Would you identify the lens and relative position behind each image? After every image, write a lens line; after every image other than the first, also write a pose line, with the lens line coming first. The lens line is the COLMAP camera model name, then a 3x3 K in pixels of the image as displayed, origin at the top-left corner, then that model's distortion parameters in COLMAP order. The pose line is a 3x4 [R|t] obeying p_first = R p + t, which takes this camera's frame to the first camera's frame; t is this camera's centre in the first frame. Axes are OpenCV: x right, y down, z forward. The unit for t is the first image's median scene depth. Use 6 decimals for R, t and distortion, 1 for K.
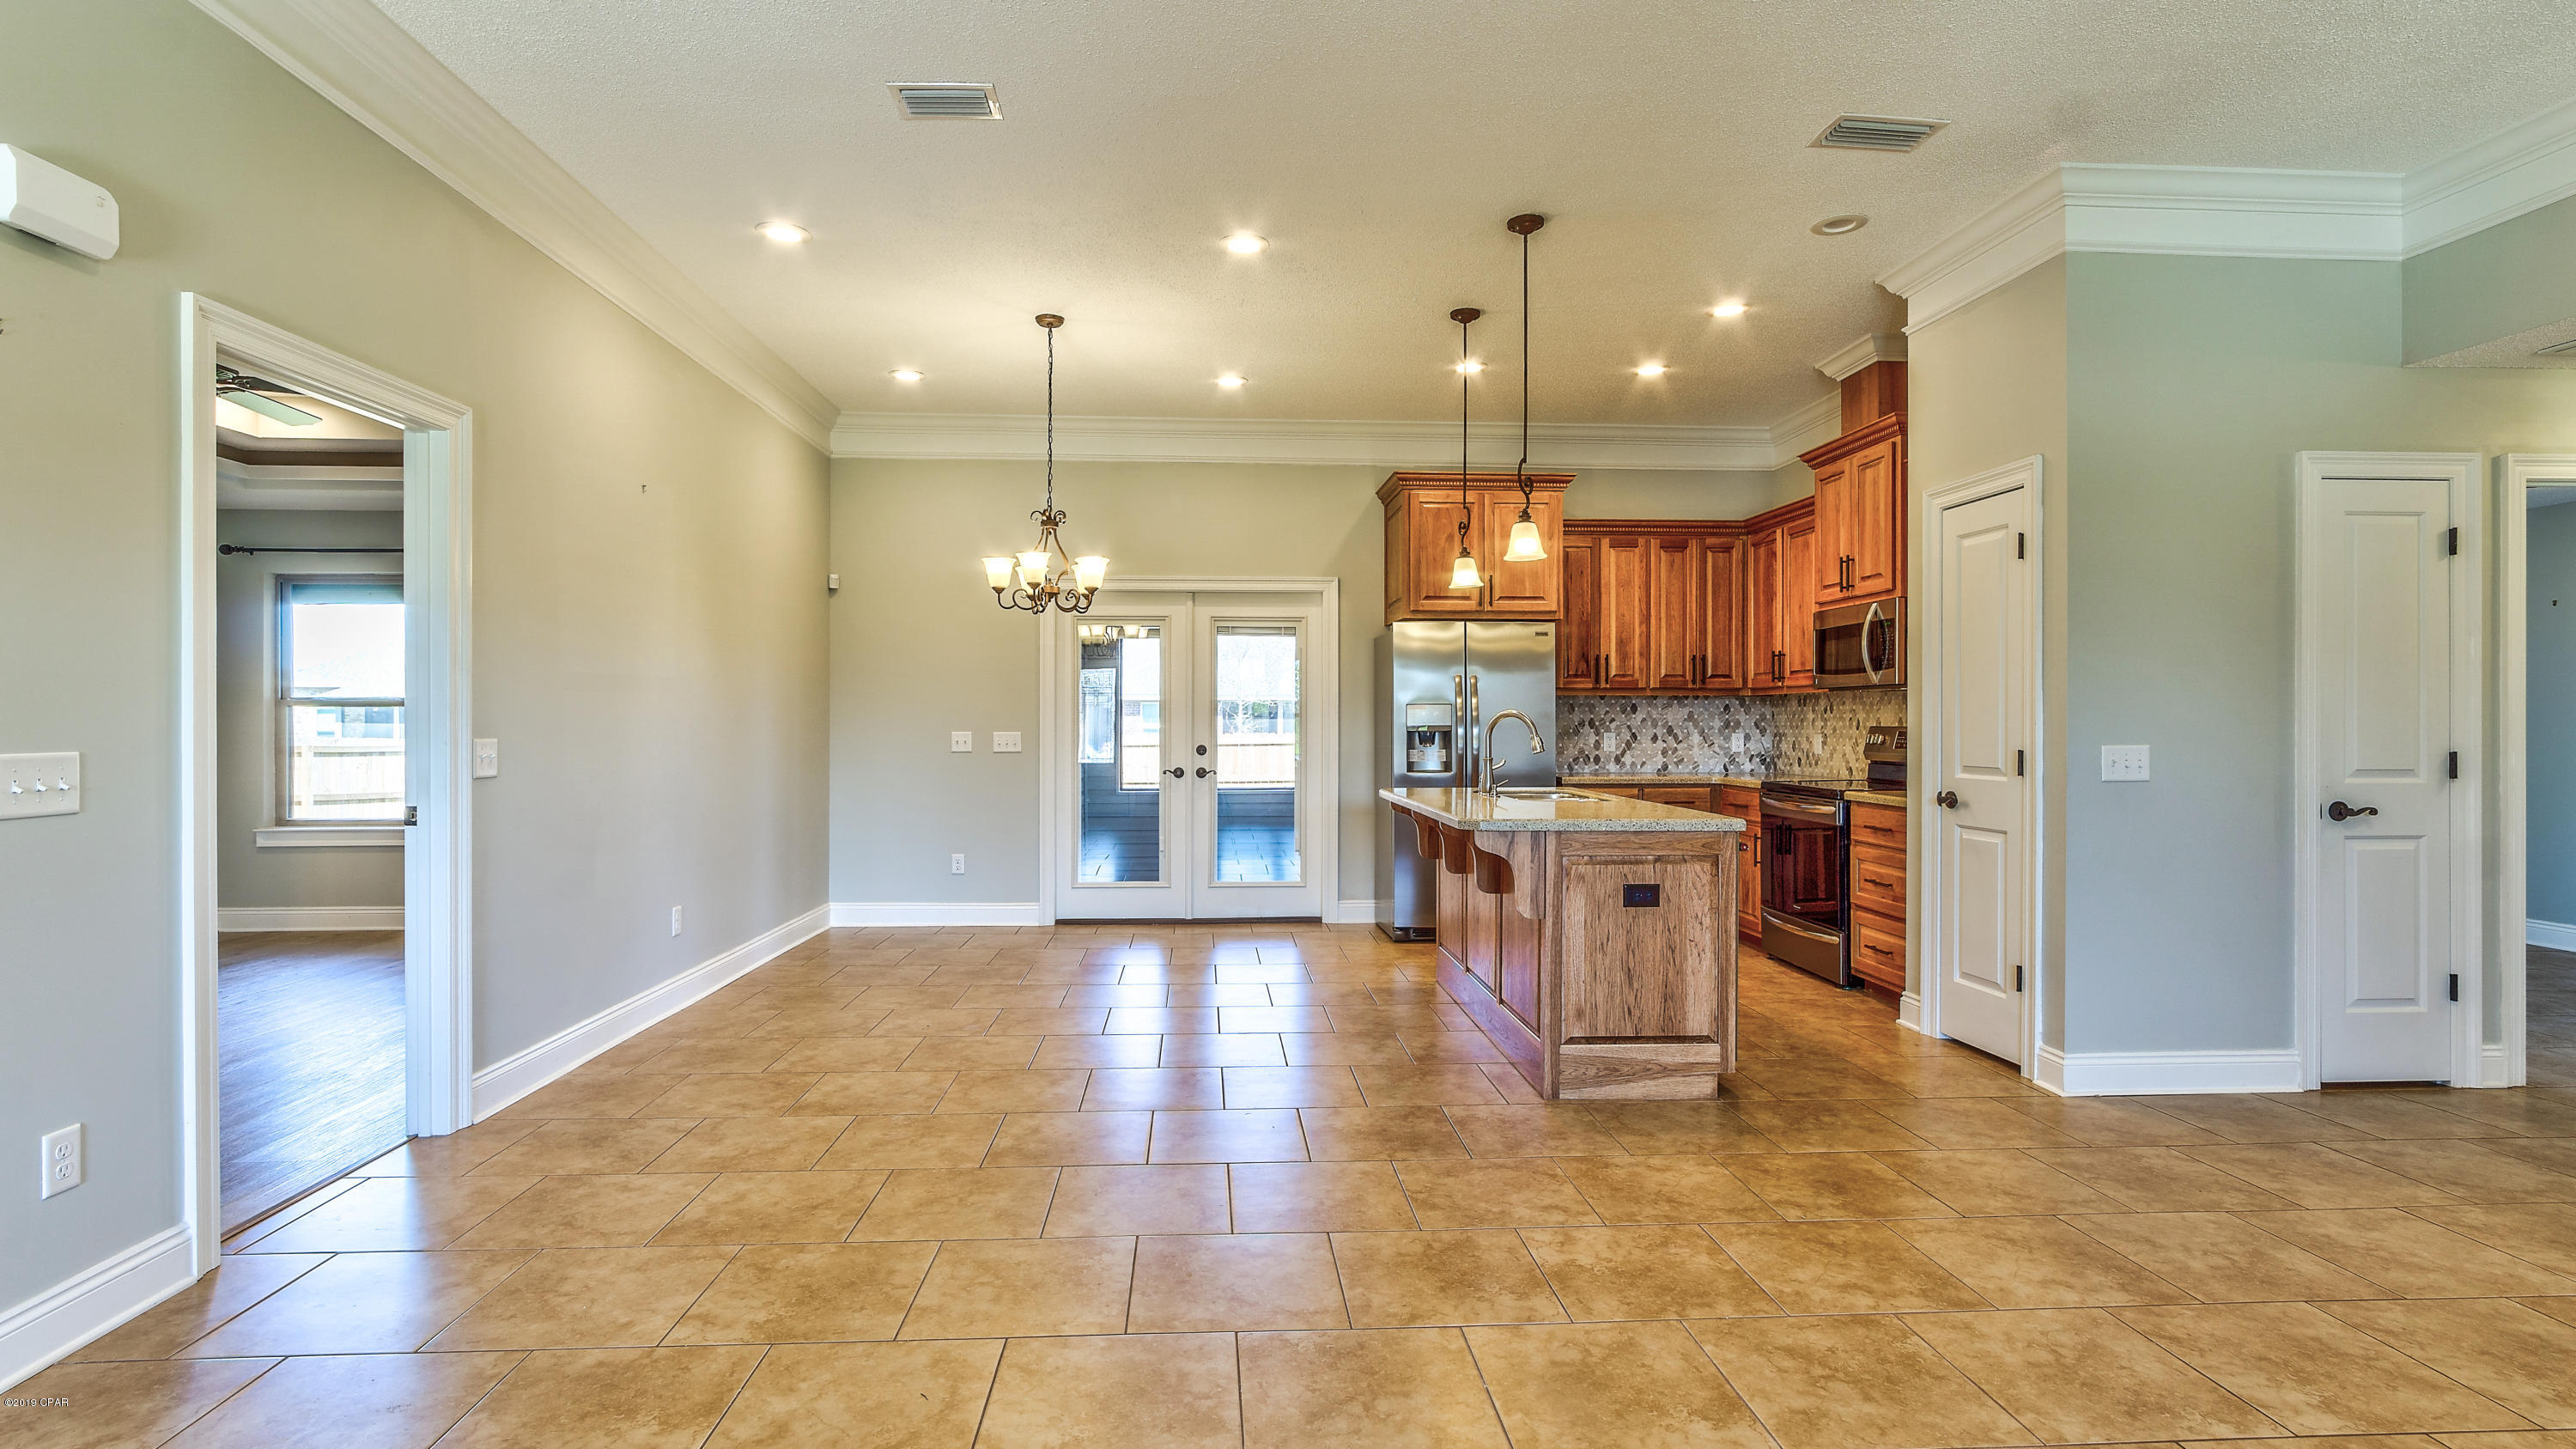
lens RADIAL K [[1319.5, 0, 1288.0], [0, 1319.5, 724.5], [0, 0, 1]] dist [0.004588, 0.000514]
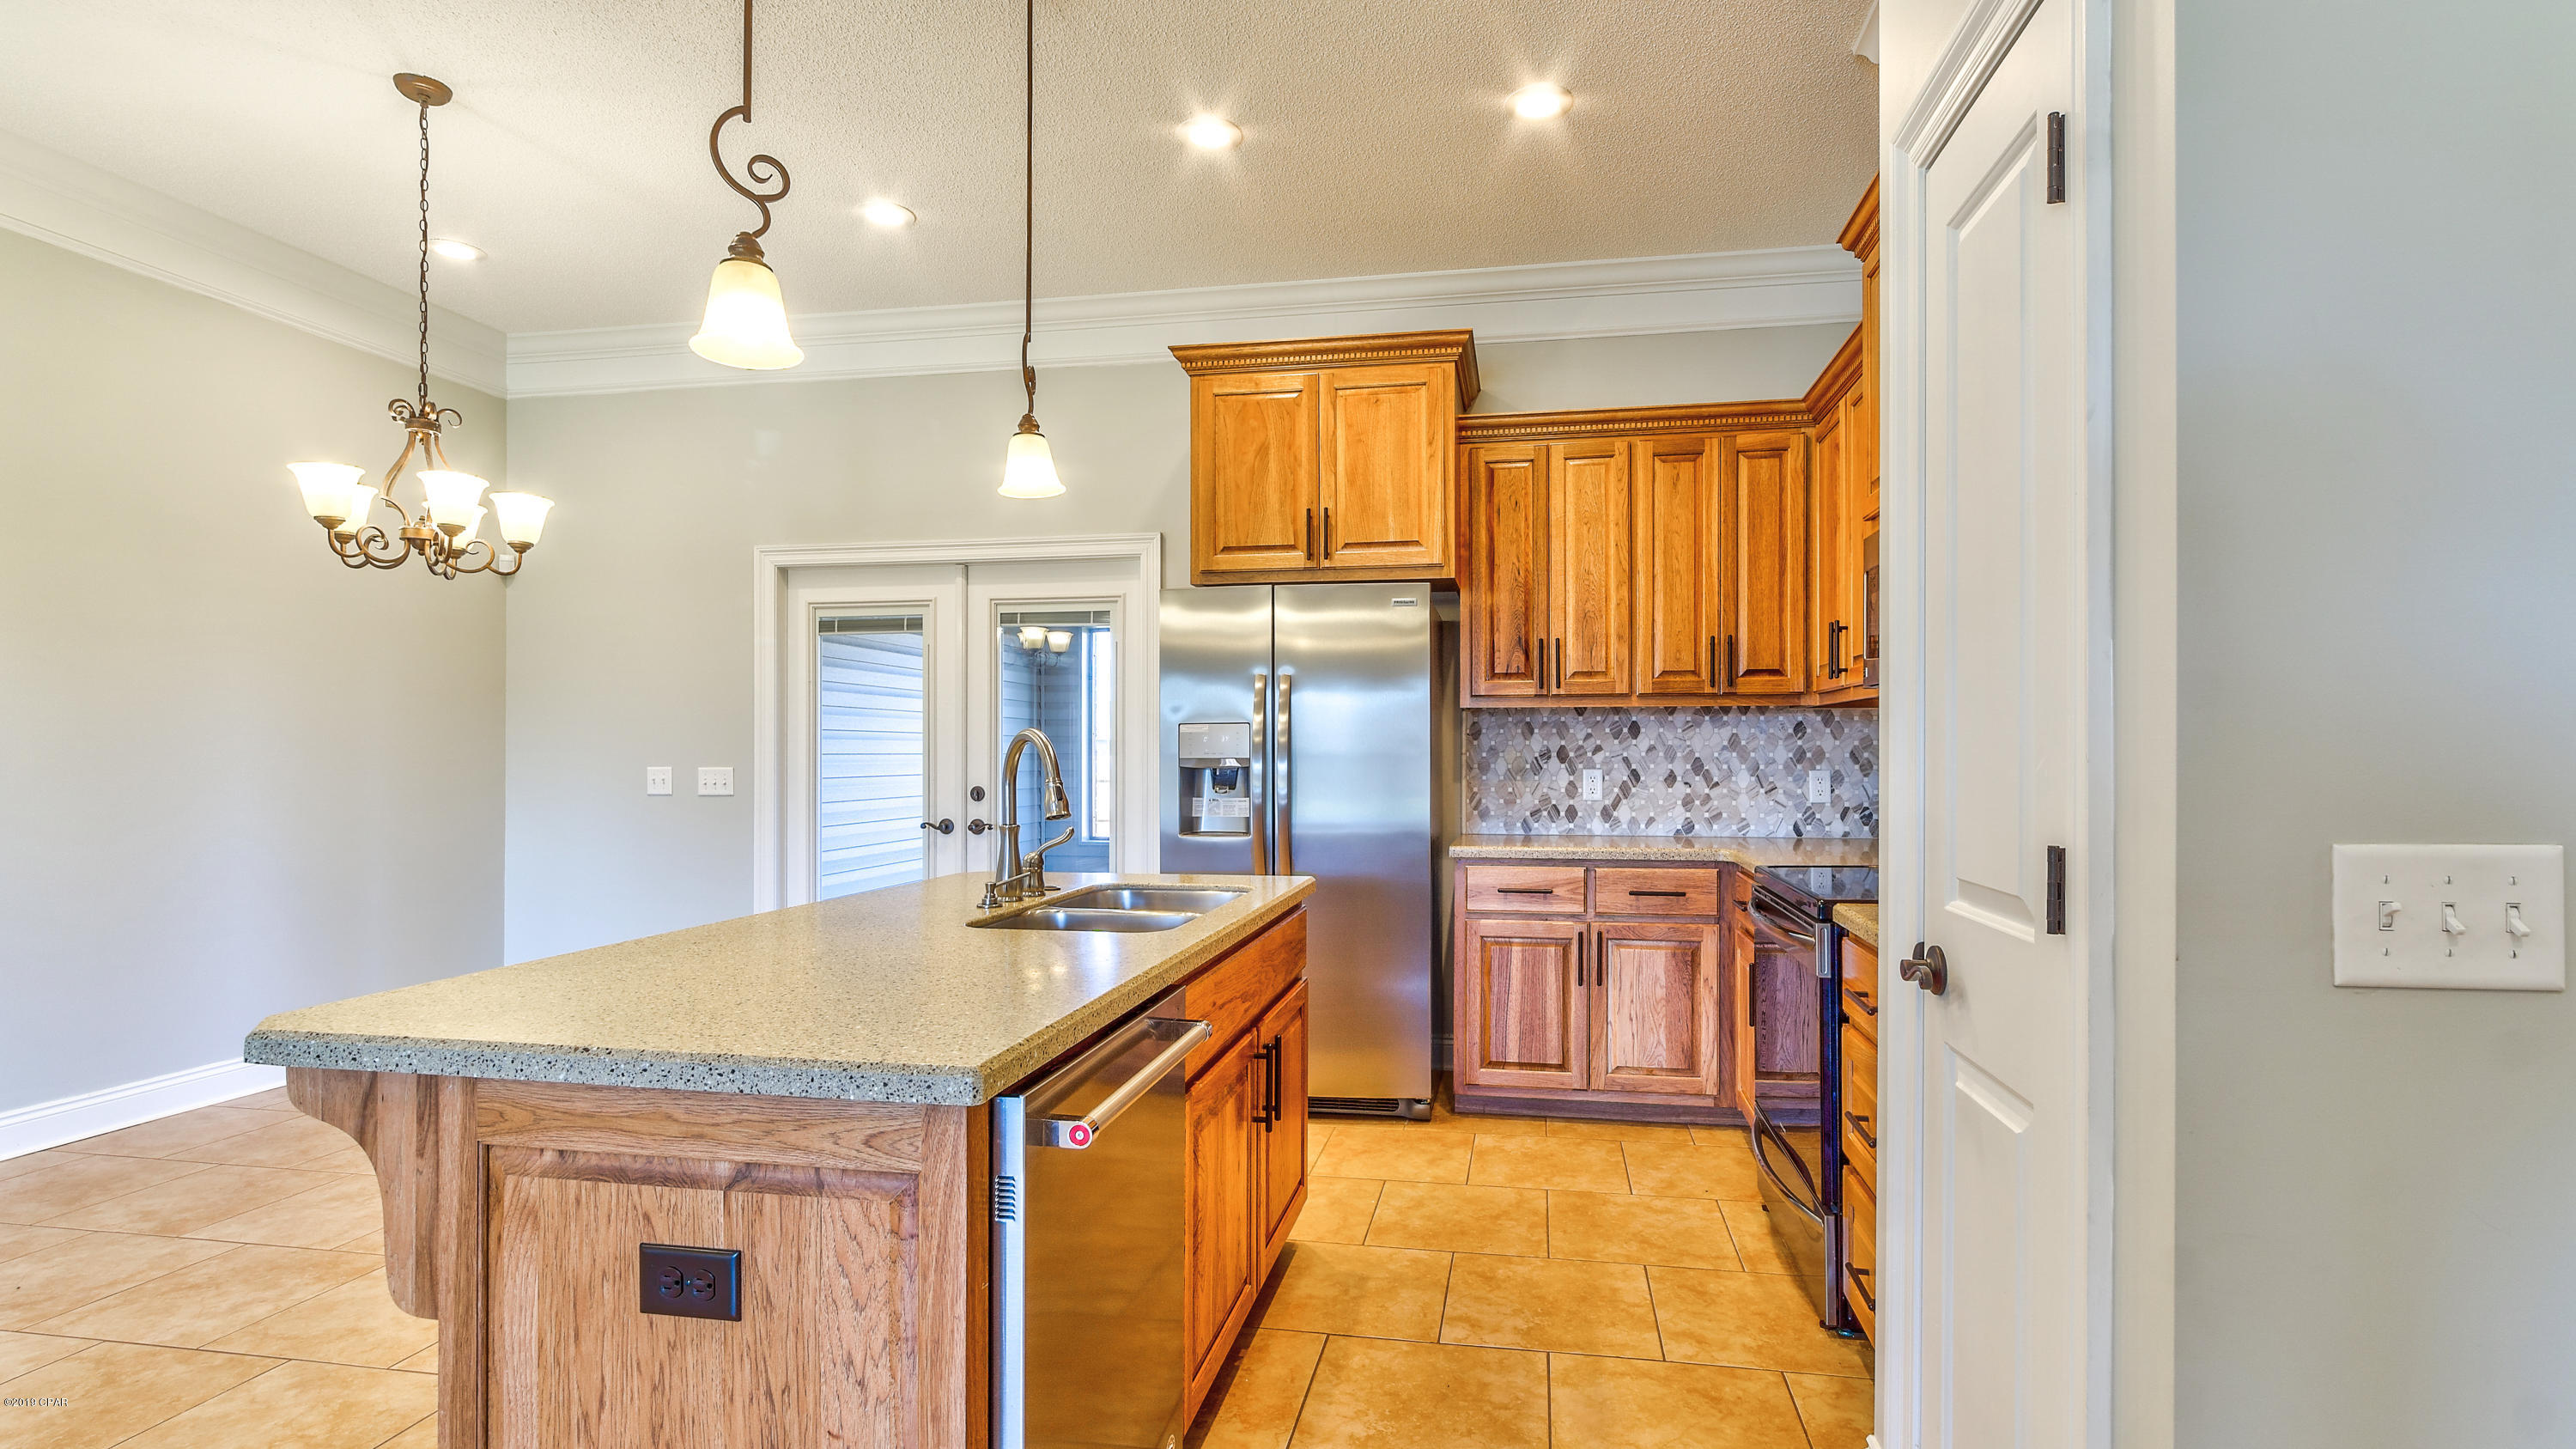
lens RADIAL K [[1305.0, 0, 1296.8], [0, 1305.0, 745.4], [0, 0, 1]] dist [0.003923, 0.000973]
pose [[0.967691, -0.003009, -0.252120, 0.273621], [0.001356, 0.999976, -0.006730, -0.001063], [0.252135, 0.006171, 0.967673, 0.397280]]
